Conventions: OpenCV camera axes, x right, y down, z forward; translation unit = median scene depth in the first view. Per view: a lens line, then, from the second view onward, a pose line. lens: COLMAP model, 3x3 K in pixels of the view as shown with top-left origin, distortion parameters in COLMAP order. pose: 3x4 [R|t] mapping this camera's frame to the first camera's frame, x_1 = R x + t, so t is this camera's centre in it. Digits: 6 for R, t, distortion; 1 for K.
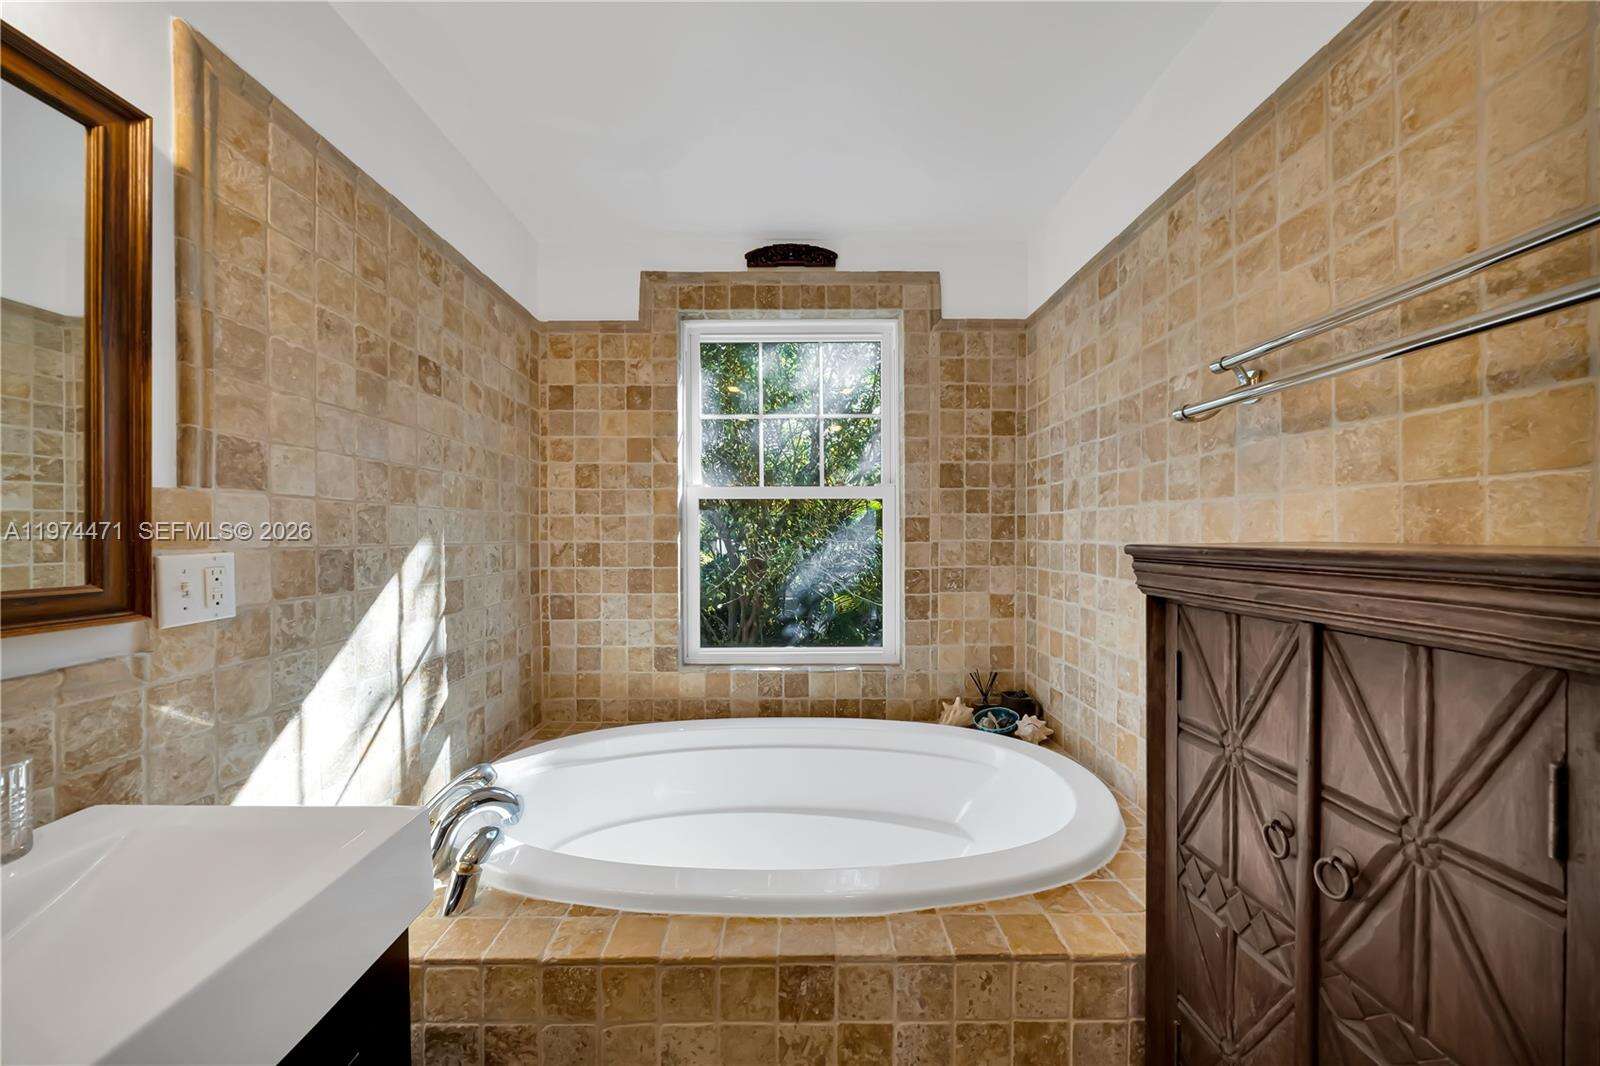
lens RADIAL K [[540.9, 0, 771.0], [0, 540.9, 534.8], [0, 0, 1]] dist [-0.000801, -0.001301]
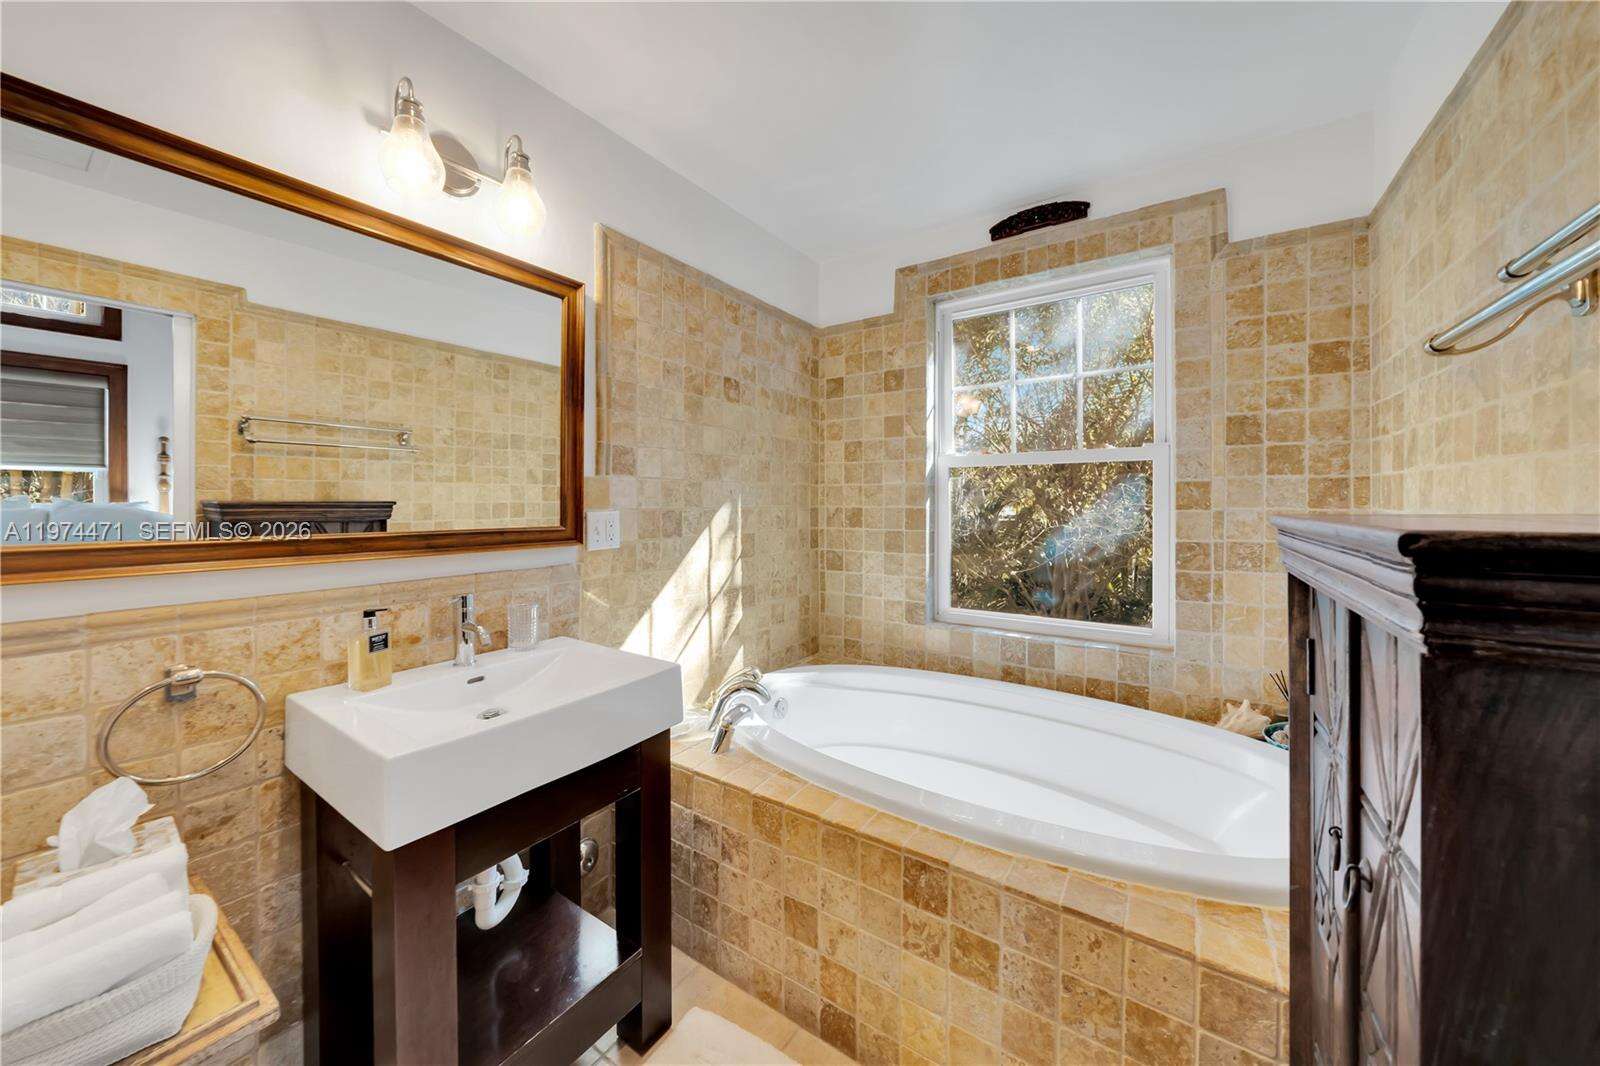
lens RADIAL K [[571.0, 0, 795.3], [0, 571.0, 491.5], [0, 0, 1]] dist [-0.000101, -0.000146]
pose [[0.820872, -0.007103, -0.571067, 0.400374], [-0.001352, 0.999896, -0.014381, -0.003716], [0.571110, 0.012577, 0.820777, -0.150942]]
